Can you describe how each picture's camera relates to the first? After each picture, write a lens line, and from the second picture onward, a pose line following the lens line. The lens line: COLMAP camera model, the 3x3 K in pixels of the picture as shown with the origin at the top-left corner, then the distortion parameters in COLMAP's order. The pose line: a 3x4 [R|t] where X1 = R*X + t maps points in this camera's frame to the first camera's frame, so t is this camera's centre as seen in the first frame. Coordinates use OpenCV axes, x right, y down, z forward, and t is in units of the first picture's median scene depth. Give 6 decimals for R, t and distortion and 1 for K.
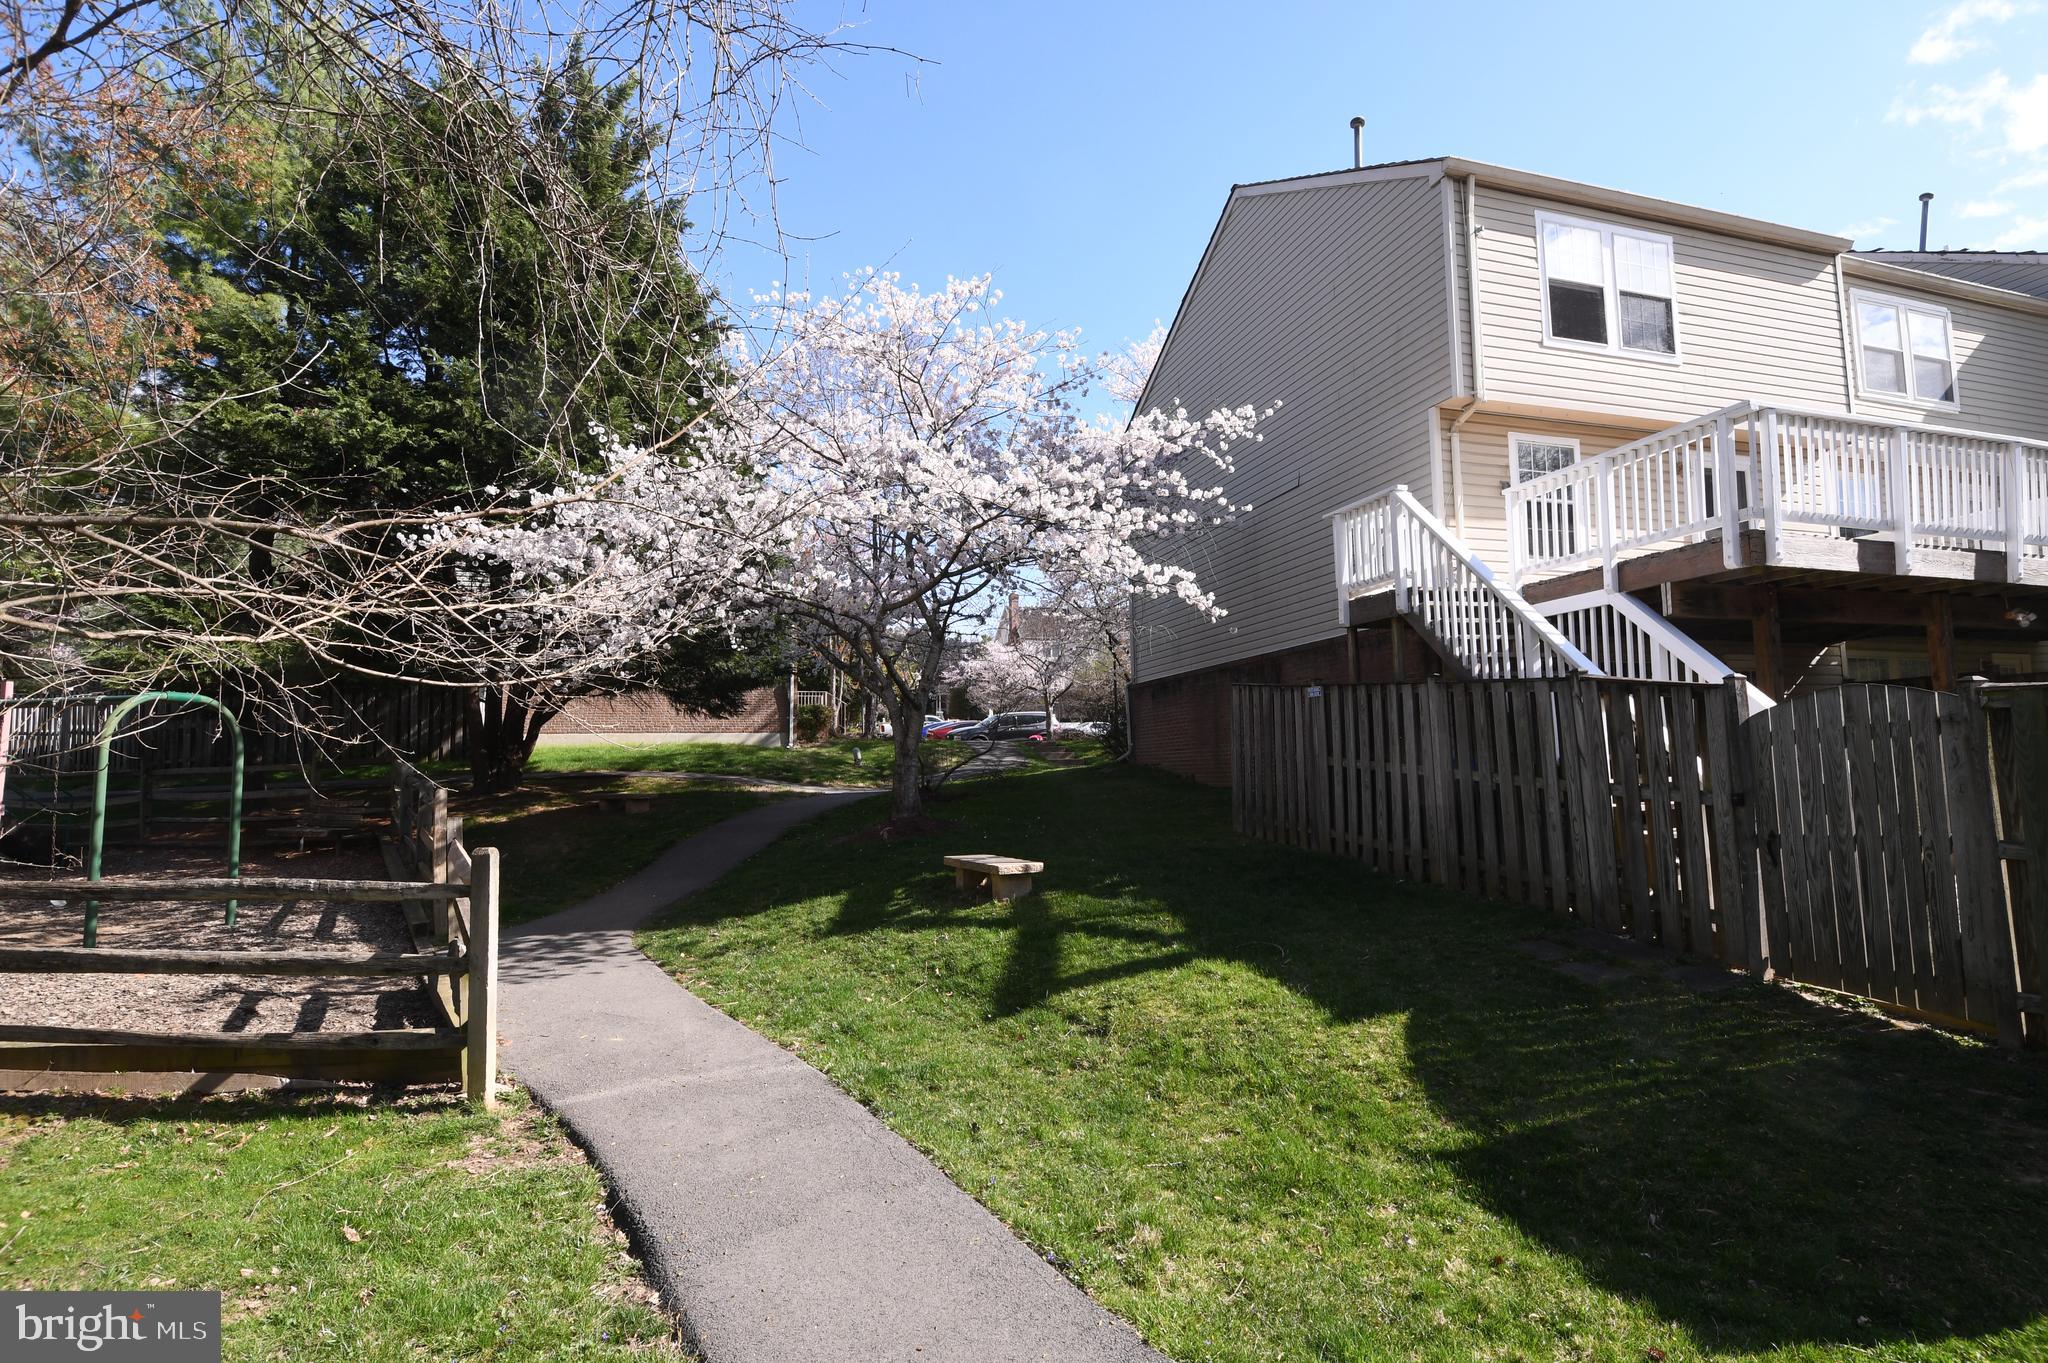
lens RADIAL K [[1032.8, 0, 1029.1], [0, 1032.8, 691.4], [0, 0, 1]] dist [-0.005863, -0.004198]
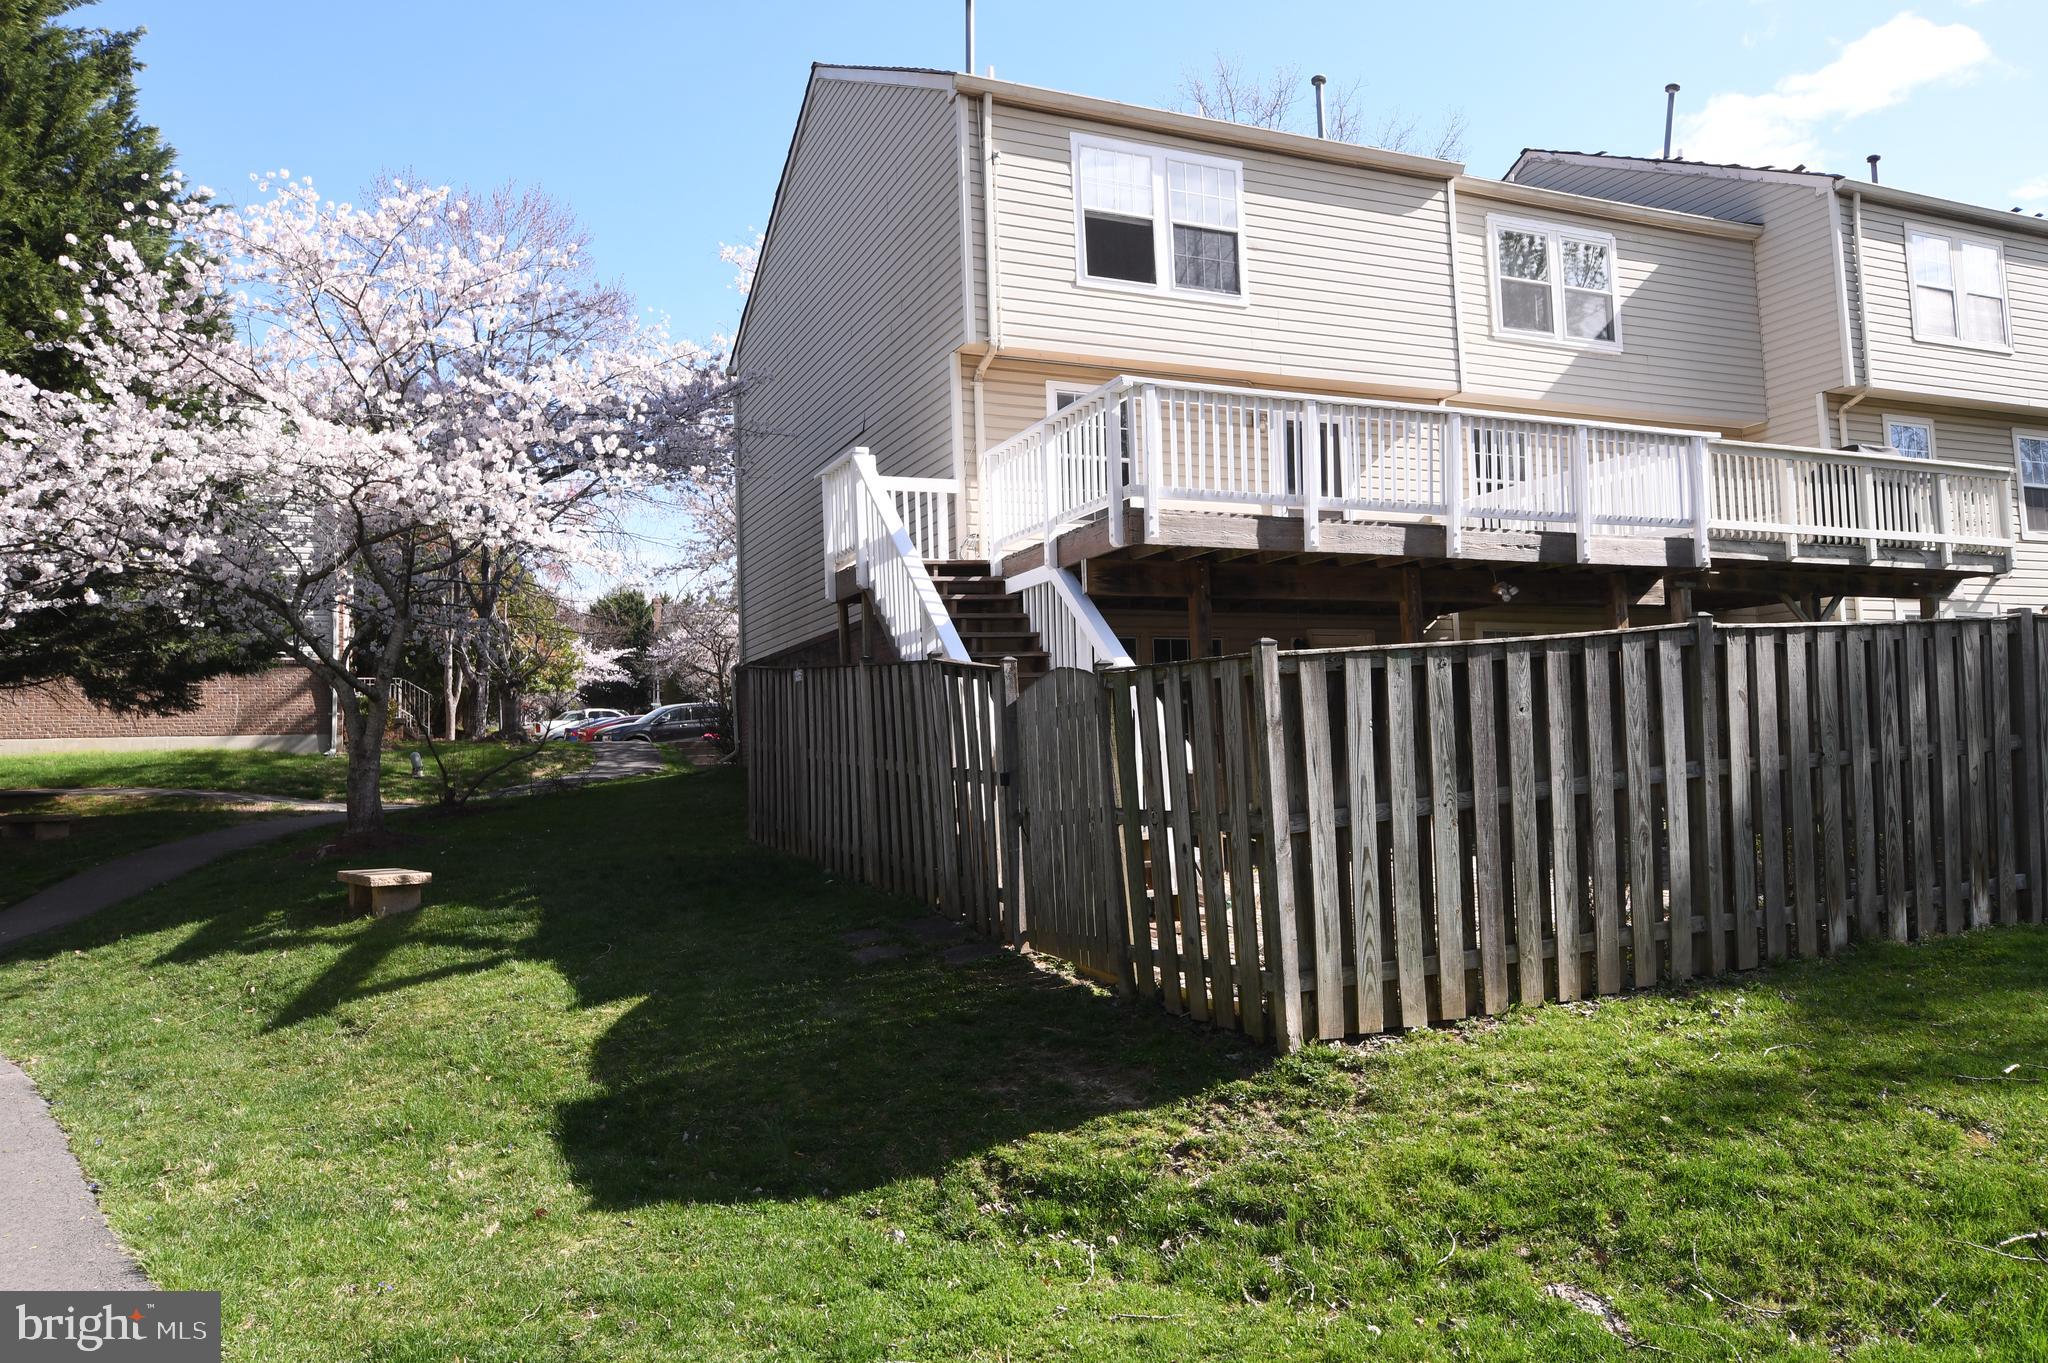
lens RADIAL K [[1464.2, 0, 1024.5], [0, 1464.2, 663.1], [0, 0, 1]] dist [0.012114, -0.003166]
pose [[0.992547, -0.010443, 0.121411, 0.353125], [0.011047, 0.999930, -0.004302, -0.003575], [-0.121357, 0.005611, 0.992593, -0.303945]]
